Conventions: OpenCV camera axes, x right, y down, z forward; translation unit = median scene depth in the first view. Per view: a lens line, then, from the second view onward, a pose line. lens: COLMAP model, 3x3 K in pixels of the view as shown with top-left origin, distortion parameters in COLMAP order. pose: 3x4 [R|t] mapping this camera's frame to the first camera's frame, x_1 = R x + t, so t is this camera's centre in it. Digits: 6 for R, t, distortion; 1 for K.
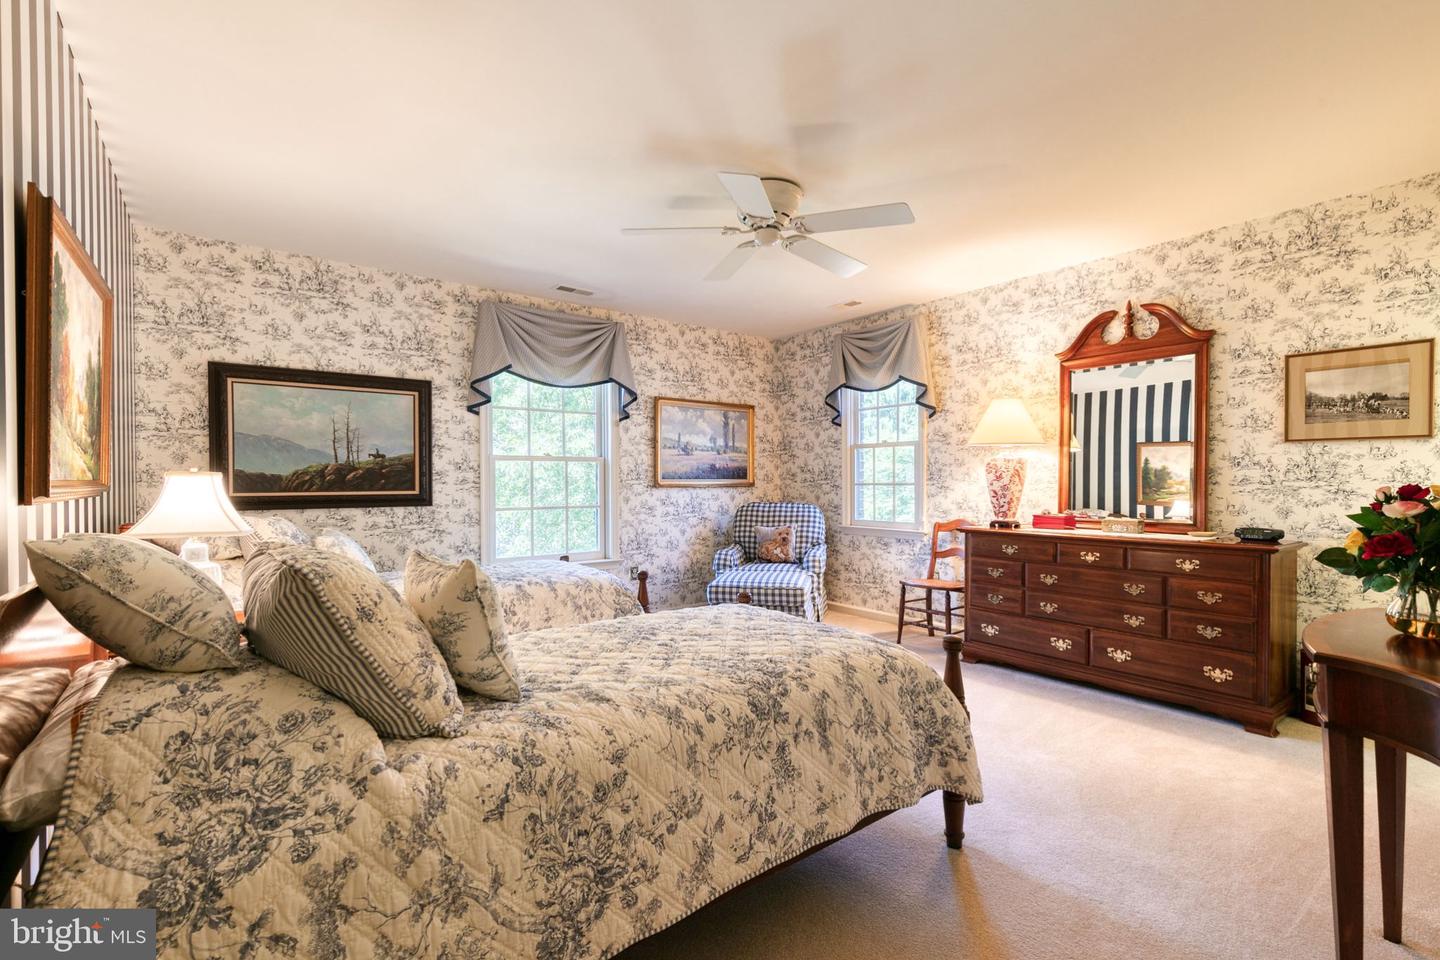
lens RADIAL K [[654.9, 0, 726.4], [0, 654.9, 481.1], [0, 0, 1]] dist [0.008818, -0.001054]
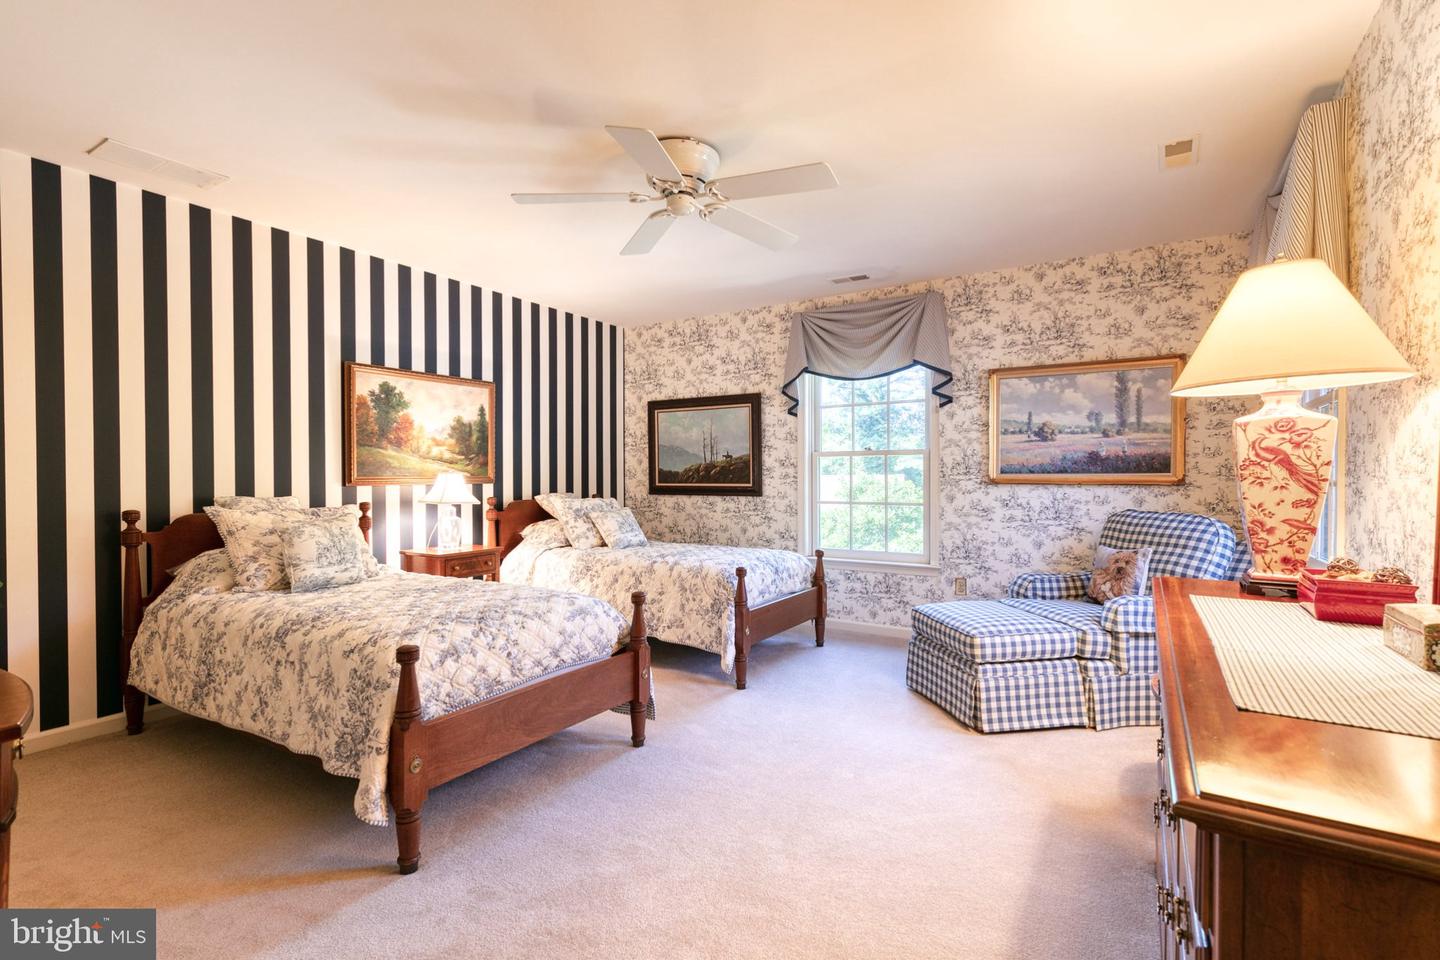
lens RADIAL K [[654.9, 0, 729.8], [0, 654.9, 481.9], [0, 0, 1]] dist [0.008818, -0.001054]
pose [[0.345695, 0.010740, -0.938286, 0.635512], [0.000814, 0.999931, 0.011745, -0.003114], [0.938347, -0.004824, 0.345662, 0.512511]]
